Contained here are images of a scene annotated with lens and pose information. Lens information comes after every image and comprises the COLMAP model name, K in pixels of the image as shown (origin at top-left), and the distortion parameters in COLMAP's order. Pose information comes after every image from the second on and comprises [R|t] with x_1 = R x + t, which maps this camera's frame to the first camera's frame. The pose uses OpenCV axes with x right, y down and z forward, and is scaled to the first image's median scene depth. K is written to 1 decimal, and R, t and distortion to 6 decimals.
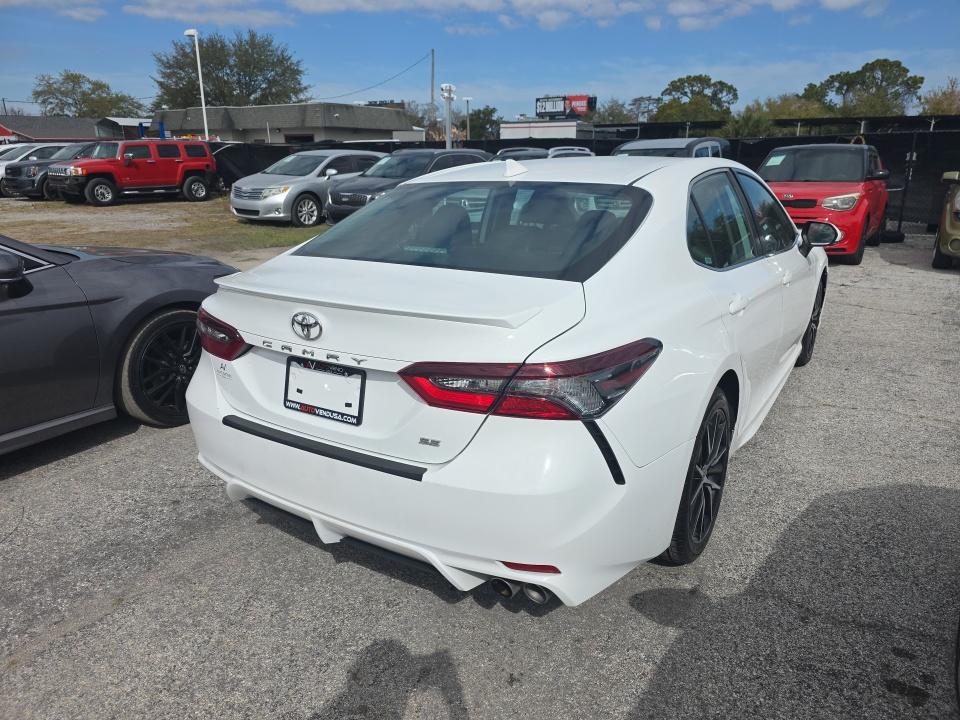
lens RADIAL K [[702.3, 0, 460.7], [0, 702.3, 374.1], [0, 0, 1]] dist [0.054960, -0.053671]
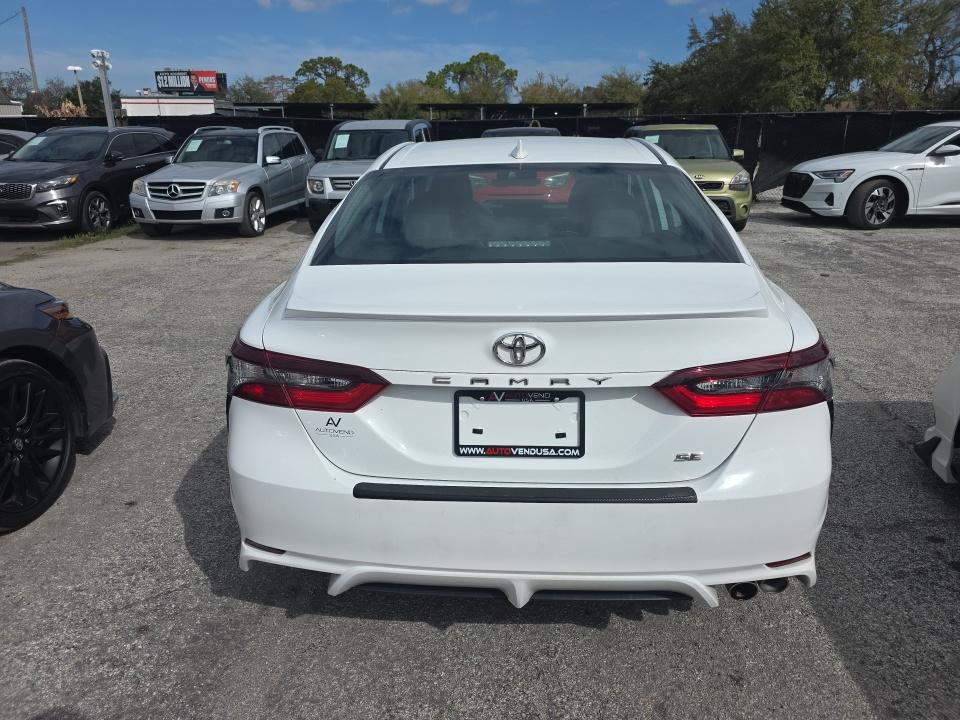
lens RADIAL K [[703.8, 0, 480.0], [0, 703.8, 360.0], [0, 0, 1]] dist [0.052666, -0.055526]
pose [[0.855082, -0.156351, 0.494357, -0.208338], [0.153266, 0.987063, 0.047078, -0.031967], [-0.495322, 0.035512, 0.867983, 0.104064]]
